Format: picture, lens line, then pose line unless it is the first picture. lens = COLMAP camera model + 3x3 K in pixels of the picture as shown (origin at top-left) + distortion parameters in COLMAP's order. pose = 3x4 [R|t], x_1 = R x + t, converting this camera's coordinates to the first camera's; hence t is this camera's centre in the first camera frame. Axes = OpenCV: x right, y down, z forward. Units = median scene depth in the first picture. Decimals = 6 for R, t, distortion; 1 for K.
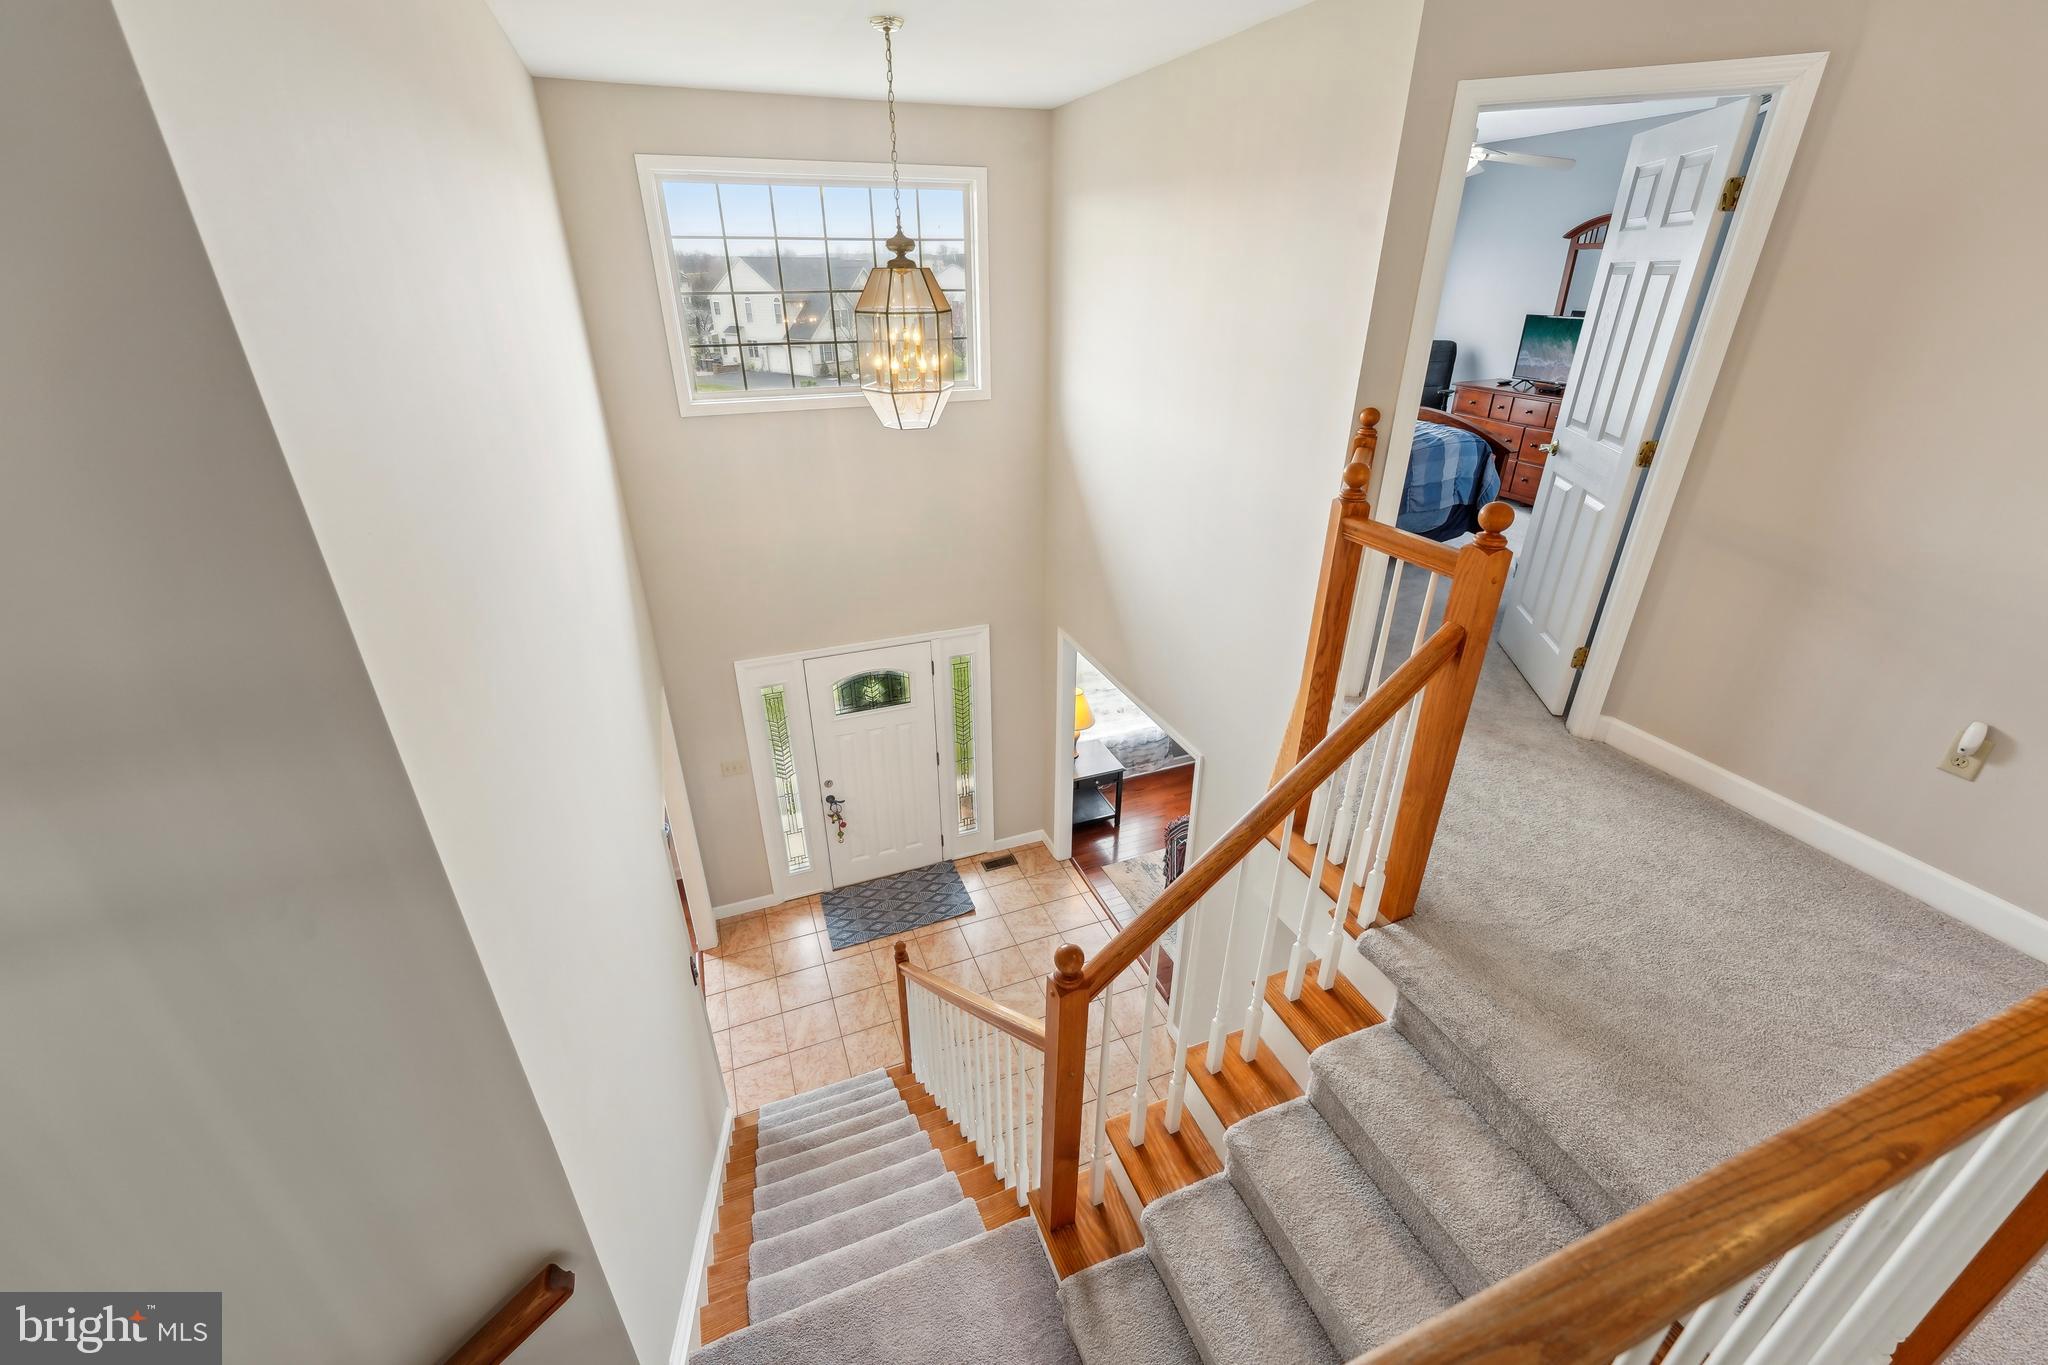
lens RADIAL K [[830.8, 0, 1024.0], [0, 830.8, 682.5], [0, 0, 1]] dist [-0.002146, -0.000176]
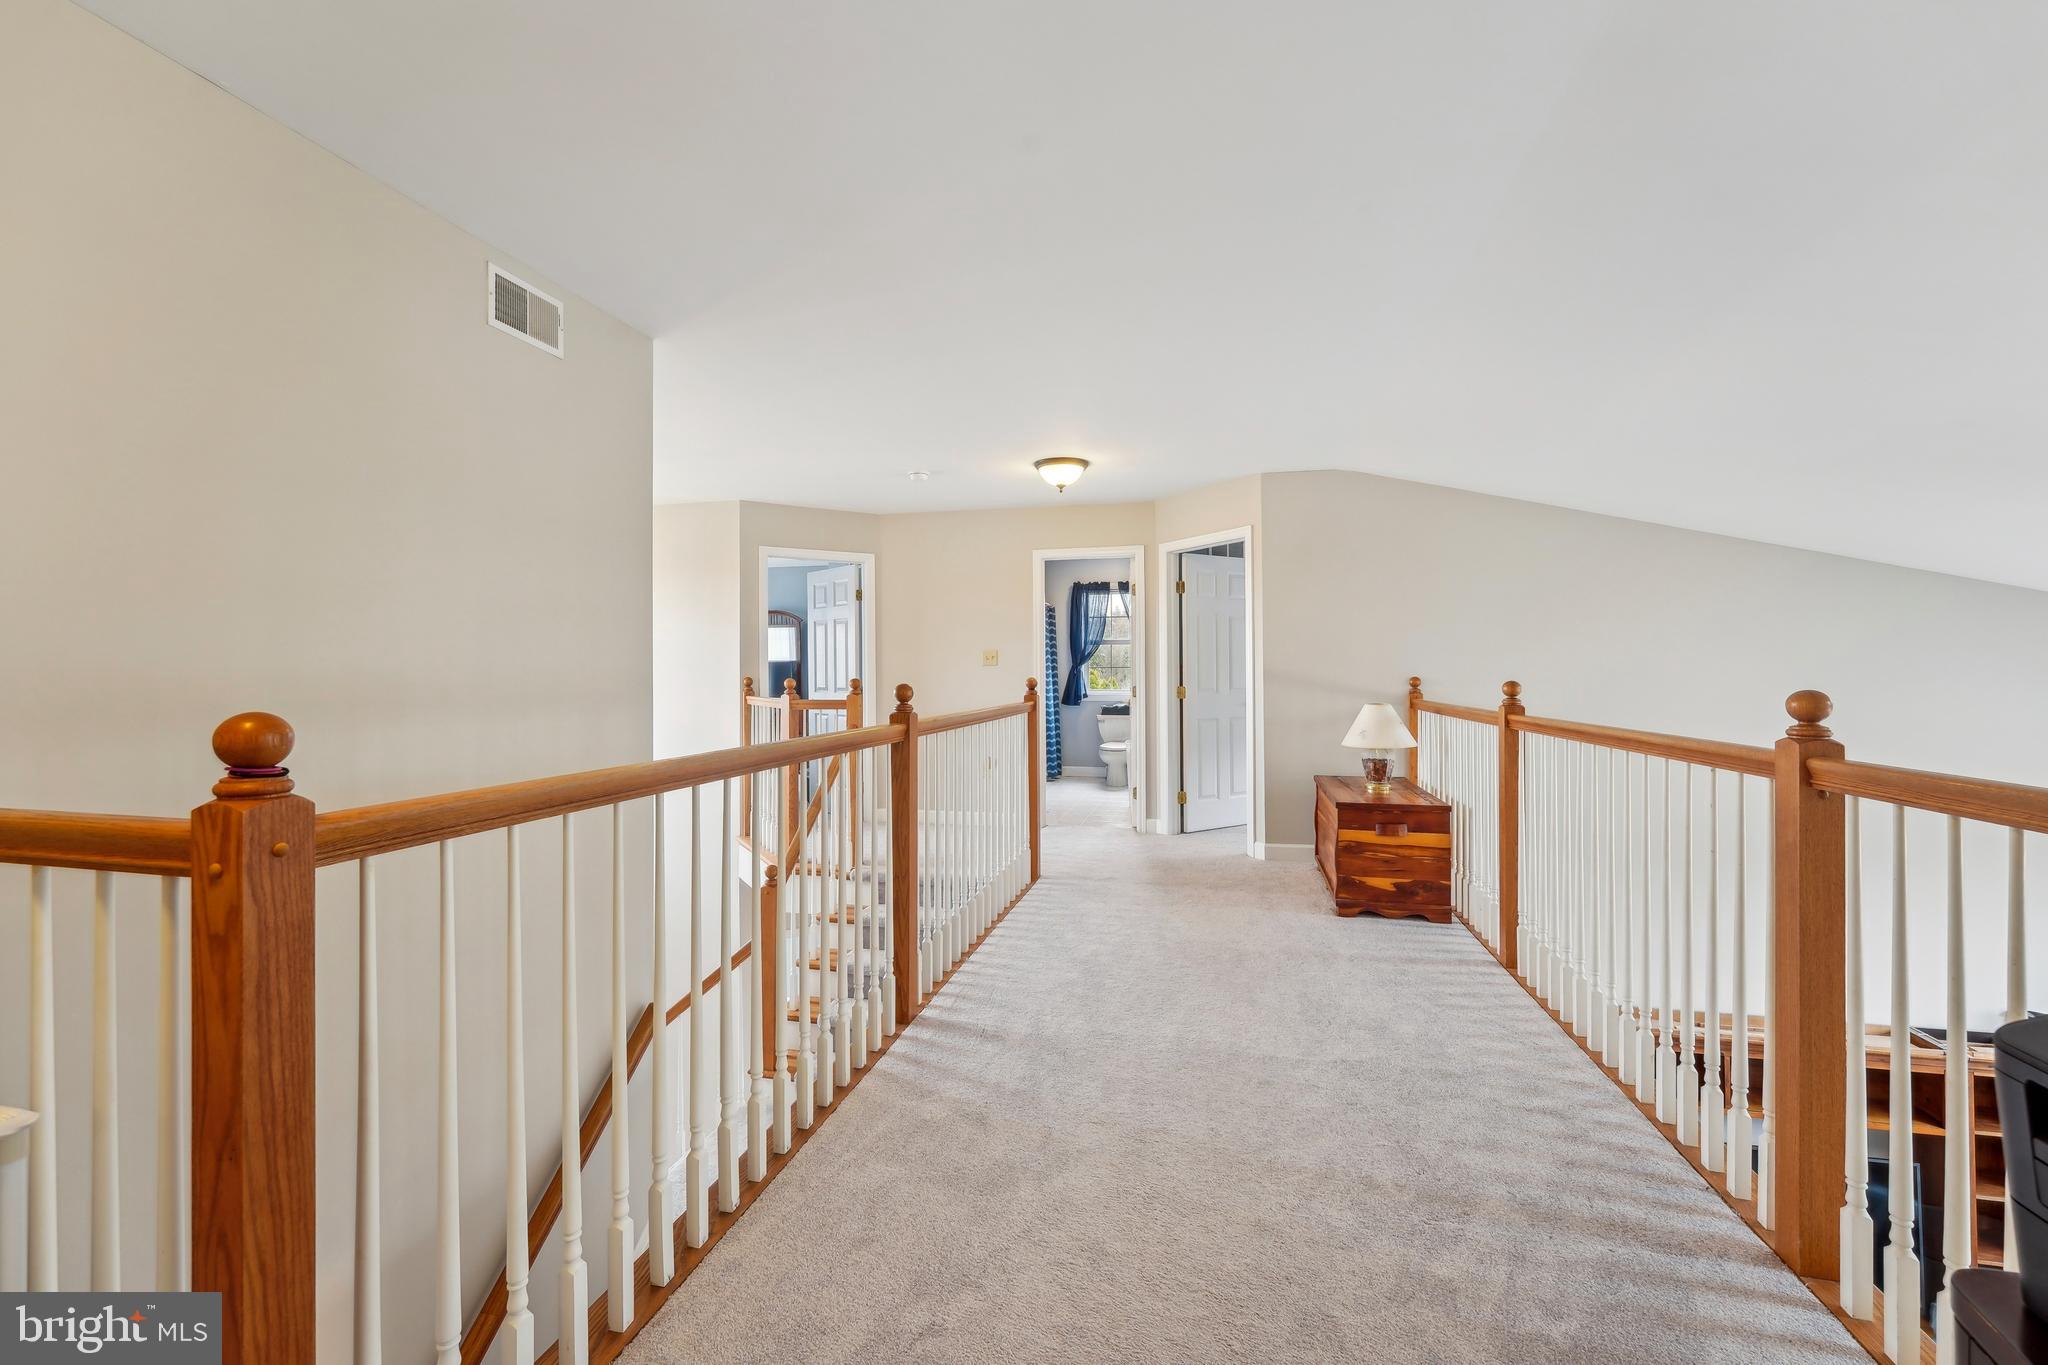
lens RADIAL K [[830.8, 0, 1024.0], [0, 830.8, 682.5], [0, 0, 1]] dist [-0.002146, -0.000176]
pose [[0.561693, -0.011293, 0.827269, -1.009658], [0.369209, 0.898243, -0.238421, 0.472642], [-0.740396, 0.439354, 0.508706, -0.599794]]
